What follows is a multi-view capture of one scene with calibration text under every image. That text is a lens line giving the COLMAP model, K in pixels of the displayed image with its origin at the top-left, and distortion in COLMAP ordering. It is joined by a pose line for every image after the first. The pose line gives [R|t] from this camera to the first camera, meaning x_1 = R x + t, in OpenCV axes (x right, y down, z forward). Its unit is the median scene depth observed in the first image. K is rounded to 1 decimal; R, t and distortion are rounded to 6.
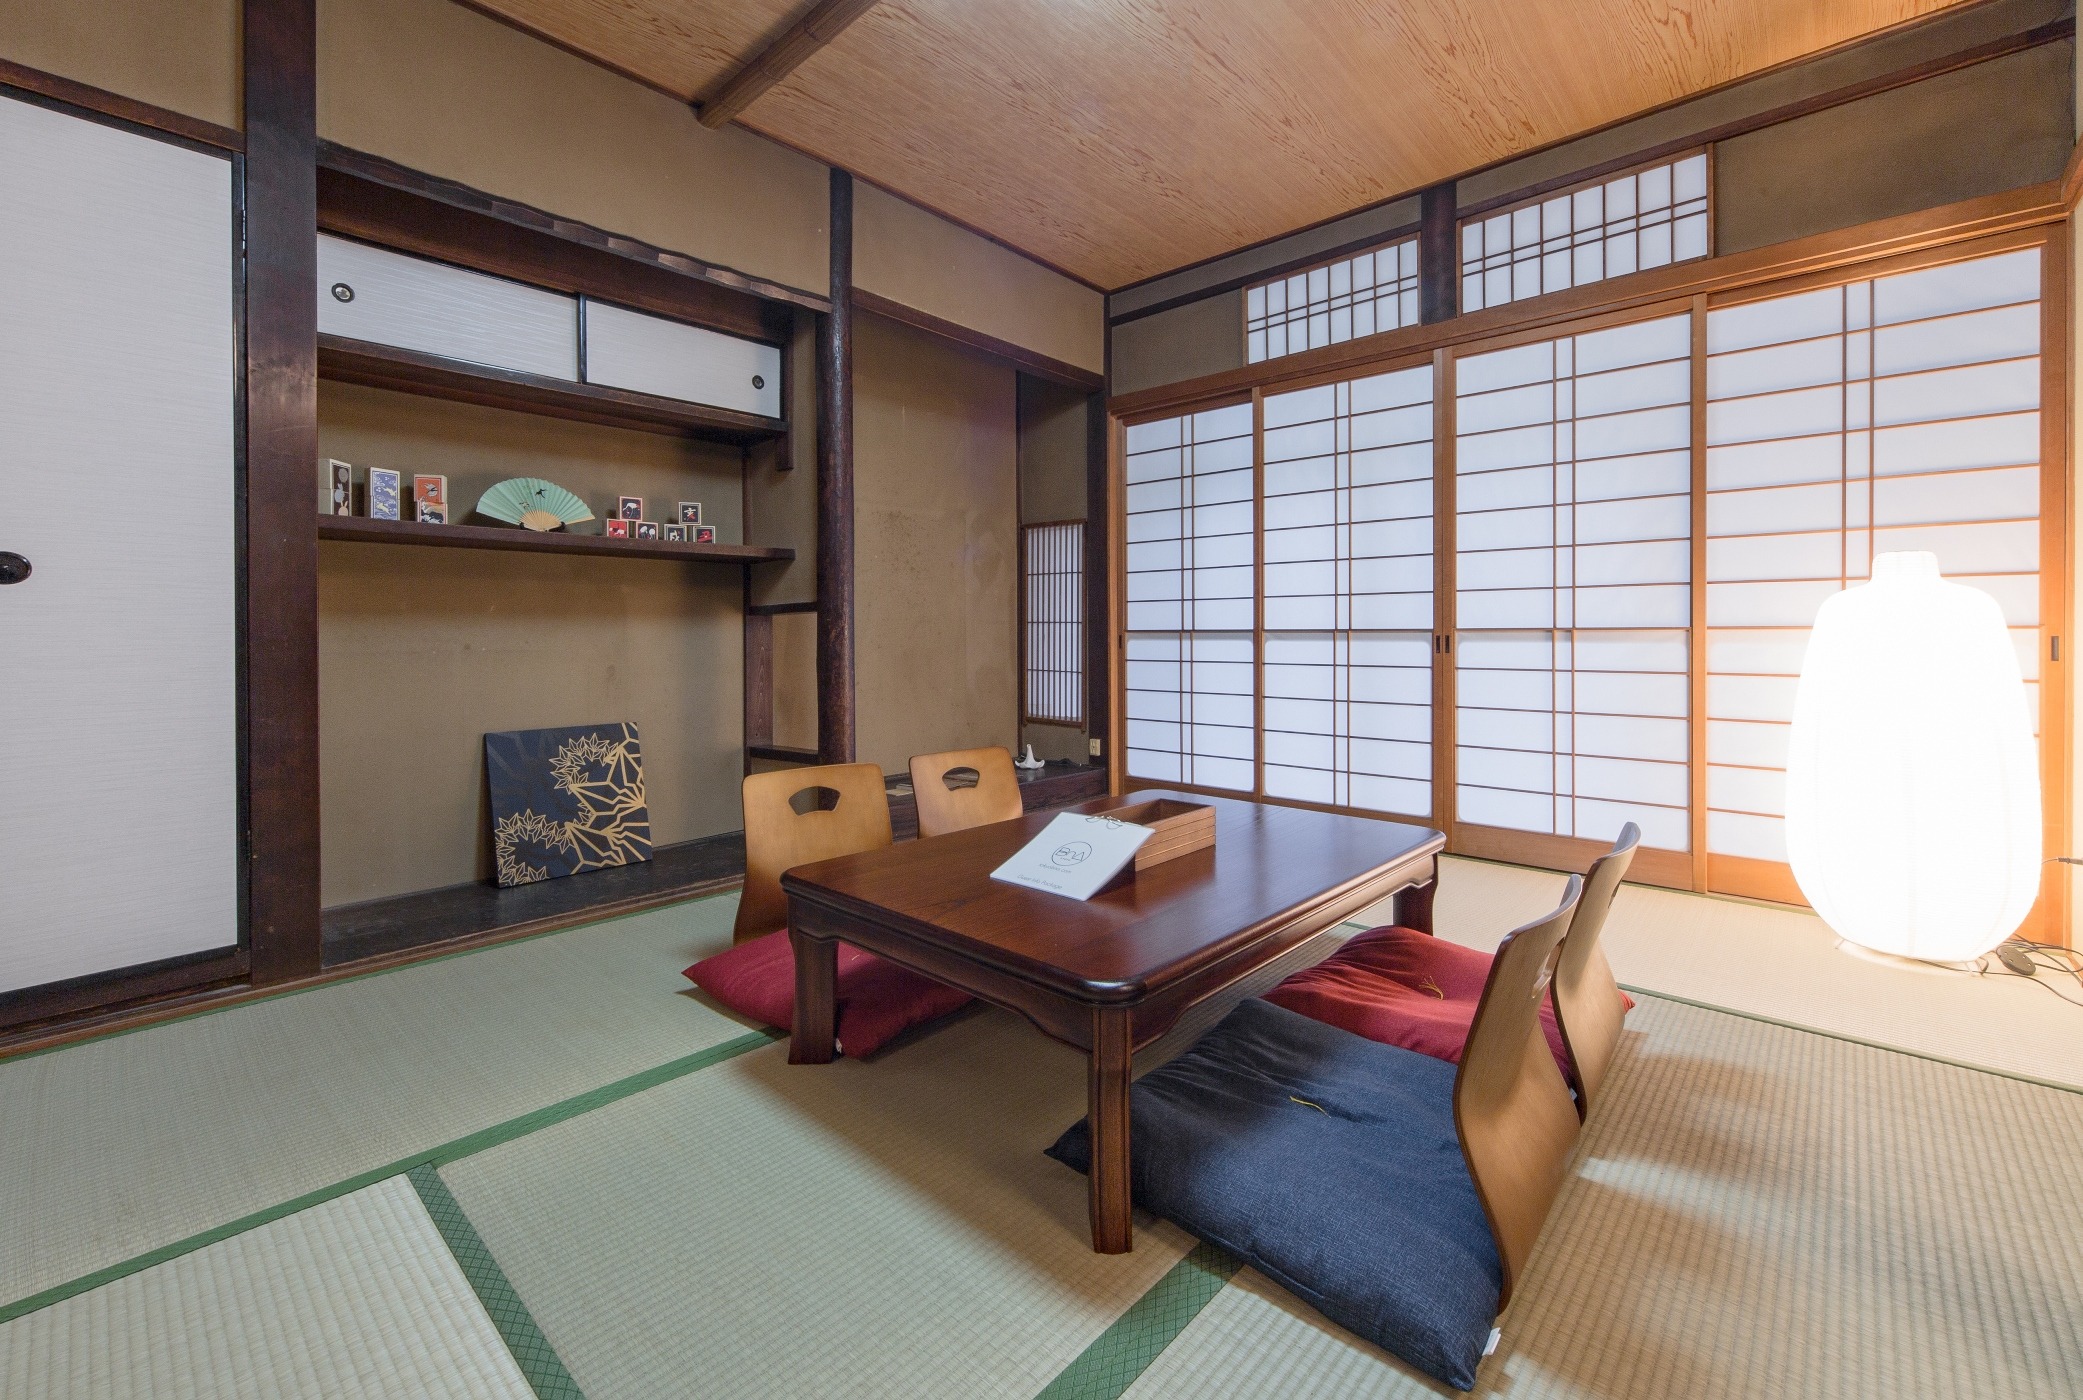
lens RADIAL K [[874.8, 0, 1039.1], [0, 874.8, 638.8], [0, 0, 1]] dist [0.000137, -0.000099]
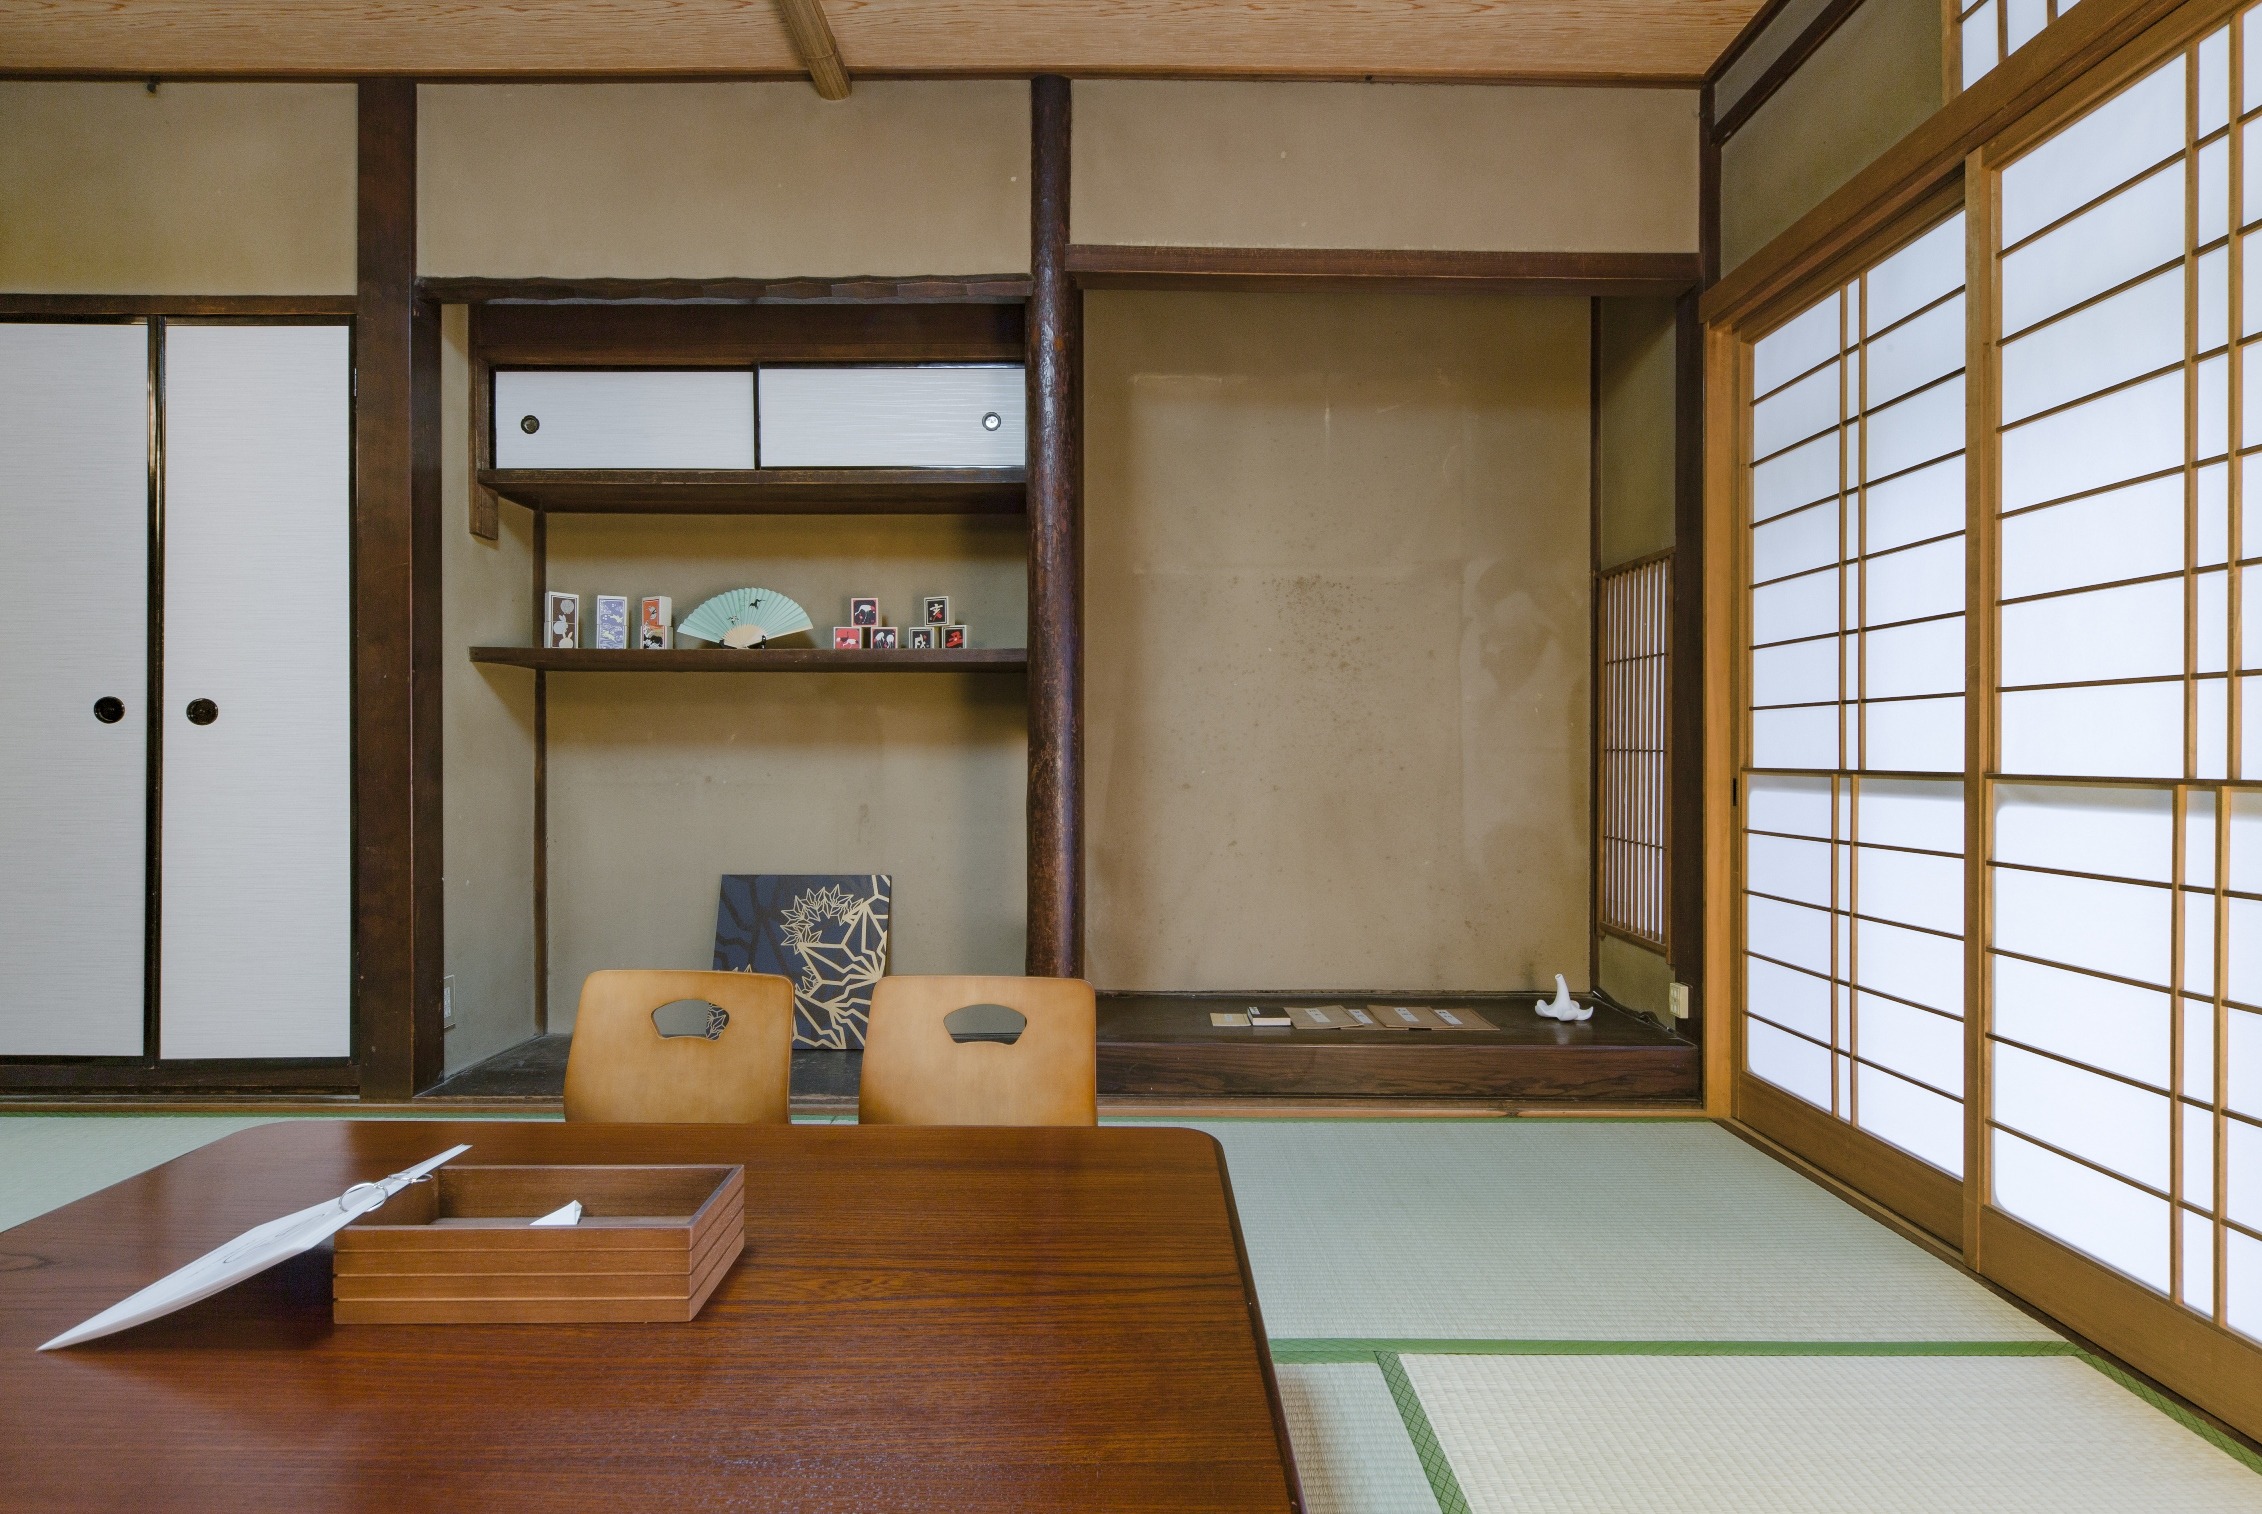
lens RADIAL K [[1087.5, 0, 1131.0], [0, 1087.5, 757.0], [0, 0, 1]] dist [0.003446, 0.000022]
pose [[0.678652, 0.008143, -0.734414, 0.412789], [-0.011346, 0.999935, 0.000603, -0.016632], [0.734372, 0.007924, 0.678701, 0.463558]]
